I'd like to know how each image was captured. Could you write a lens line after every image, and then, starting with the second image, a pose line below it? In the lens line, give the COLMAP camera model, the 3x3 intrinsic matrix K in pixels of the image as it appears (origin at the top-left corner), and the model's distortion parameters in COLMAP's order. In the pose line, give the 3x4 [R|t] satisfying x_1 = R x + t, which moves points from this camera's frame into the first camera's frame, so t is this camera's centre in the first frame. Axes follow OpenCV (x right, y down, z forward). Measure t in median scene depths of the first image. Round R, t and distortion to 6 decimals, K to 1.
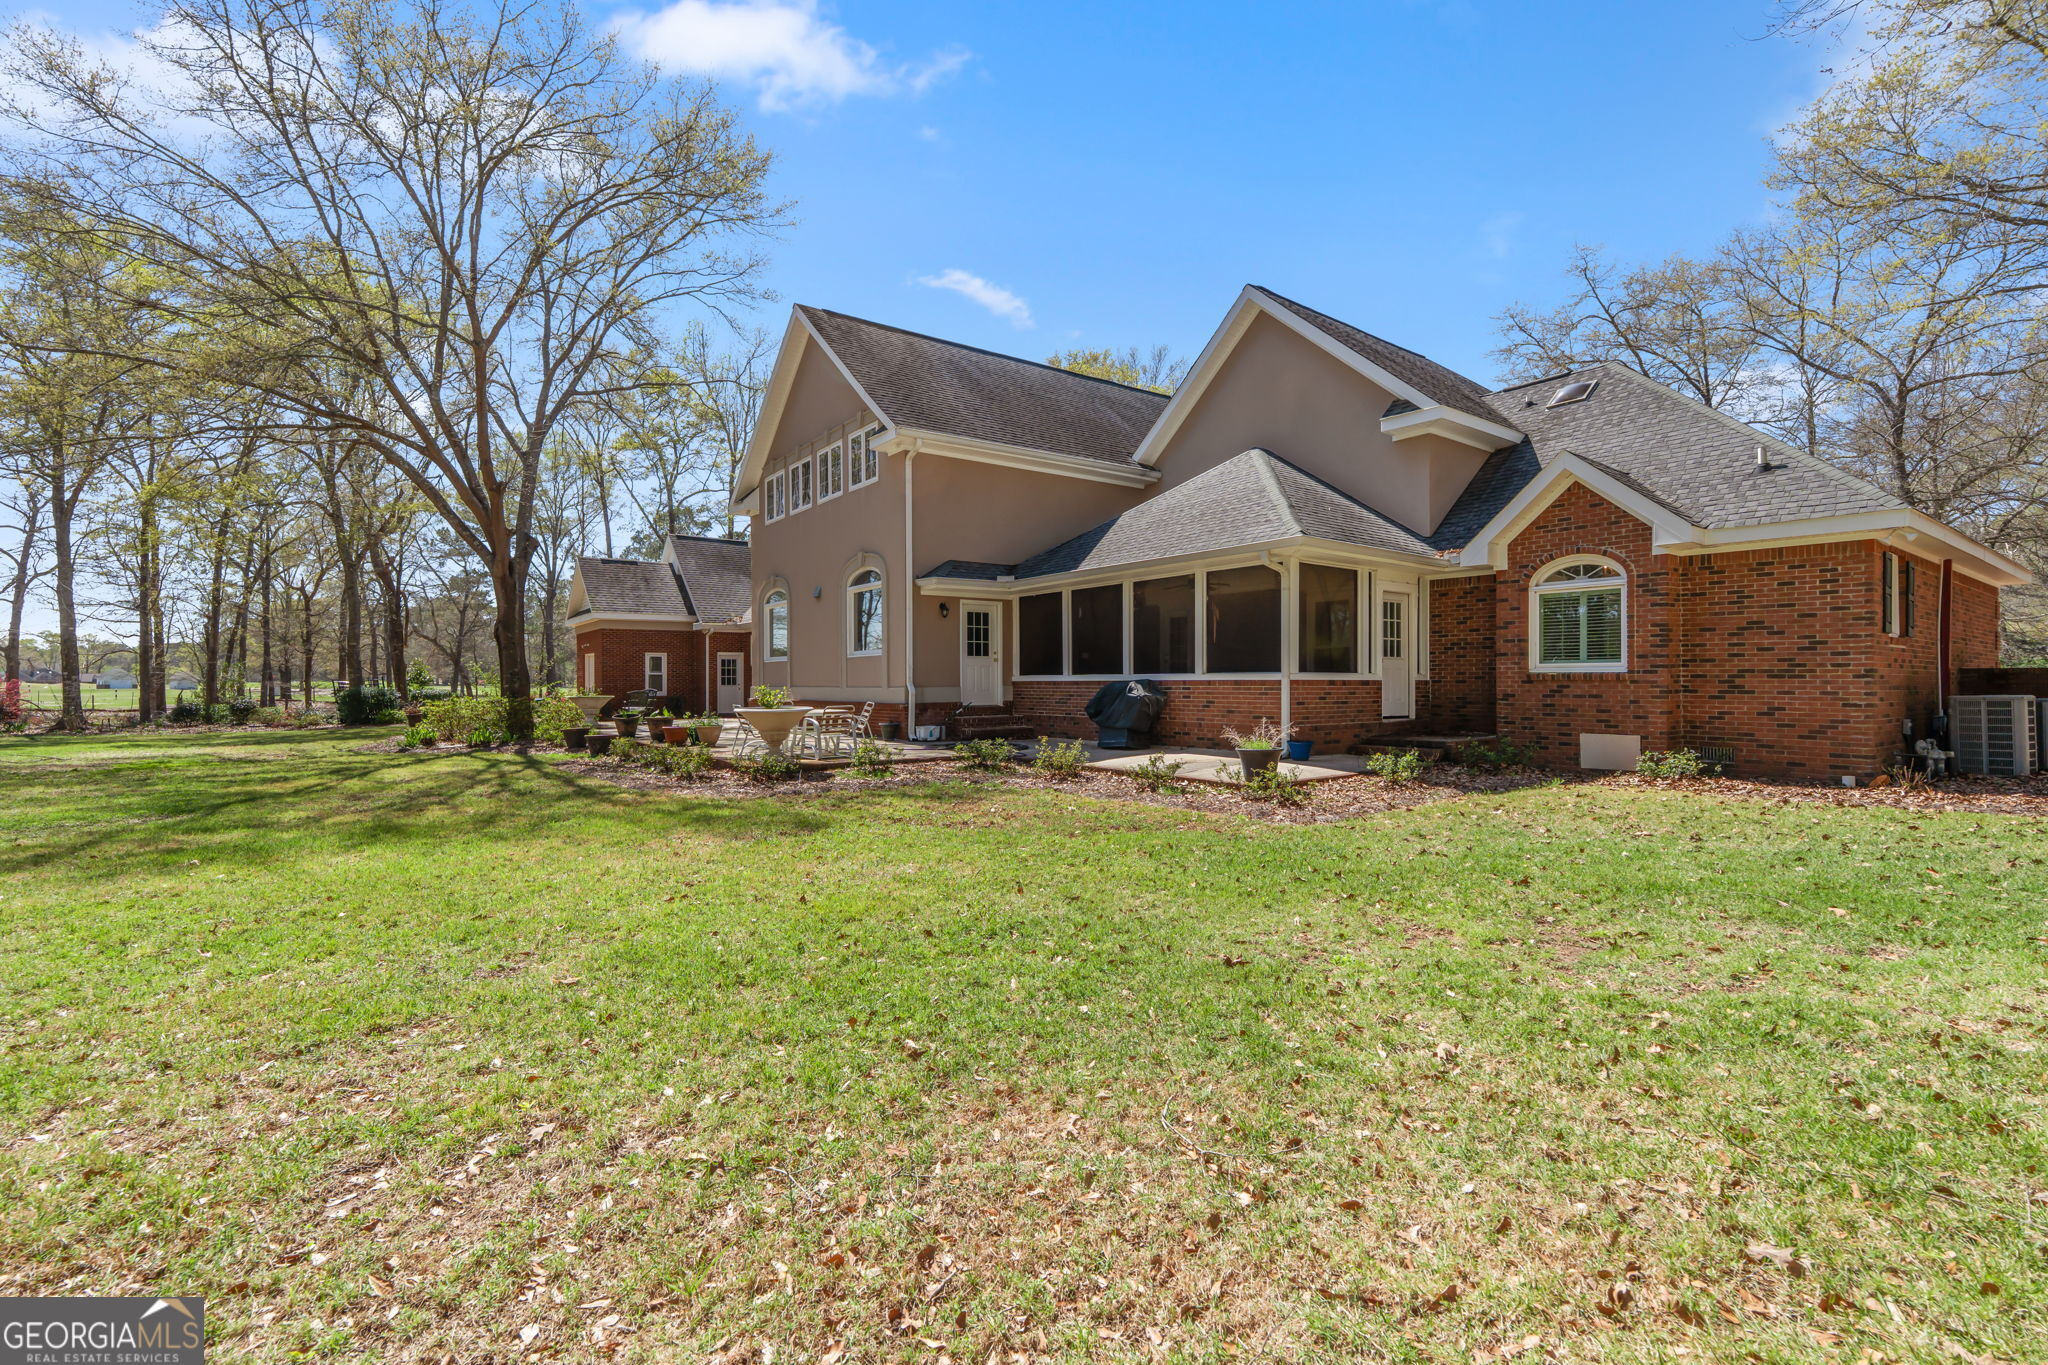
lens RADIAL K [[897.2, 0, 1009.4], [0, 897.2, 681.4], [0, 0, 1]] dist [-0.005563, 0.000429]
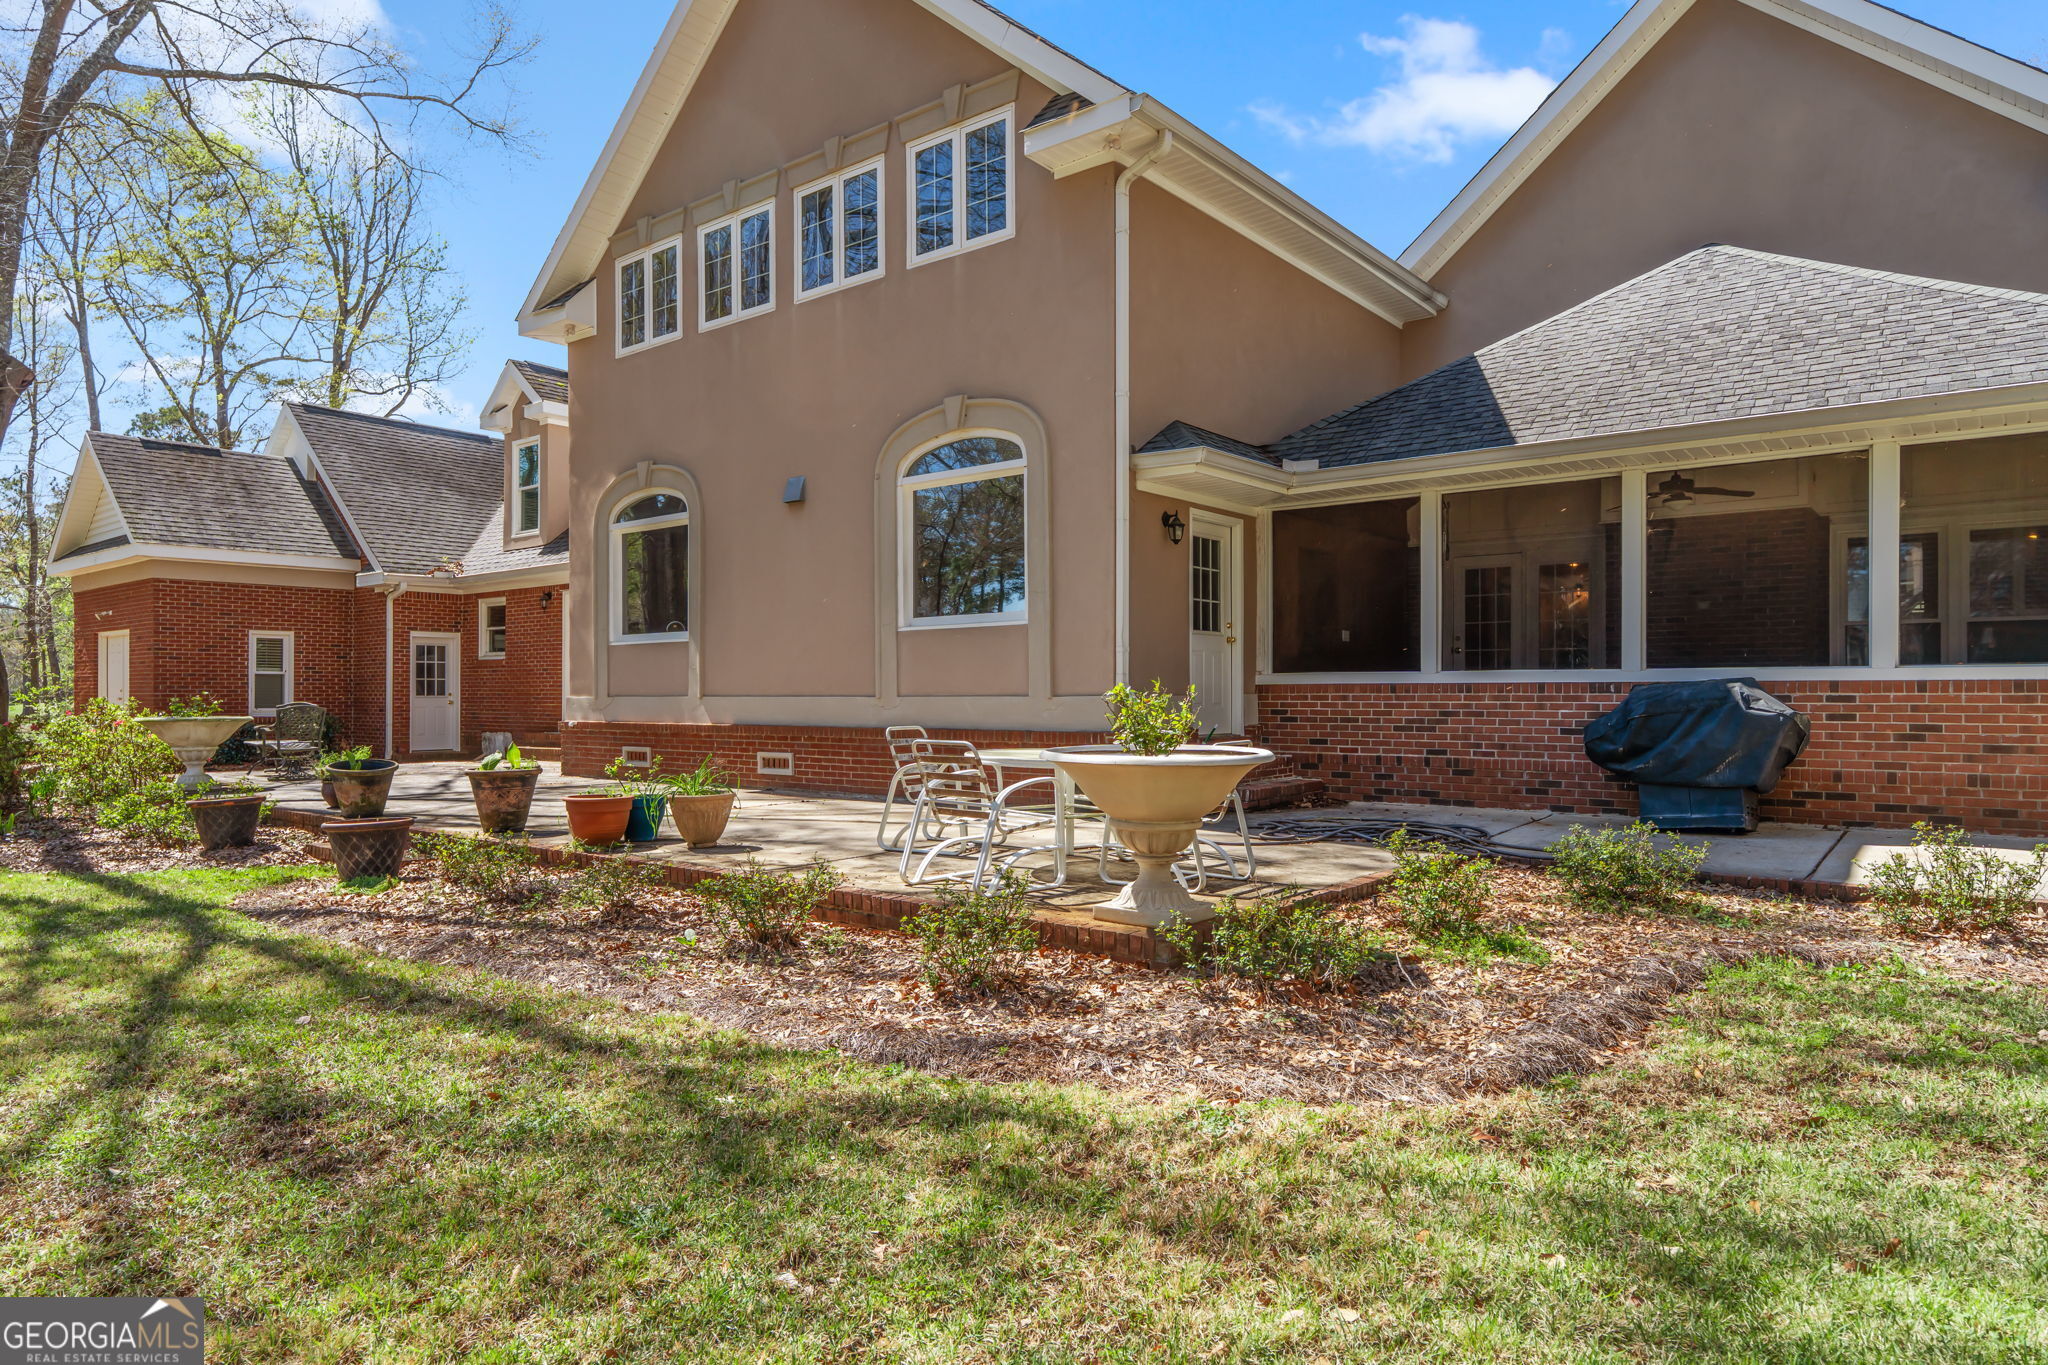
lens RADIAL K [[1245.6, 0, 1035.1], [0, 1245.6, 689.7], [0, 0, 1]] dist [-0.003576, 0.001529]
pose [[0.964950, 0.005294, 0.262381, -0.289628], [-0.003584, 0.999969, -0.006995, 0.007468], [-0.262410, 0.005809, 0.964939, 0.384367]]
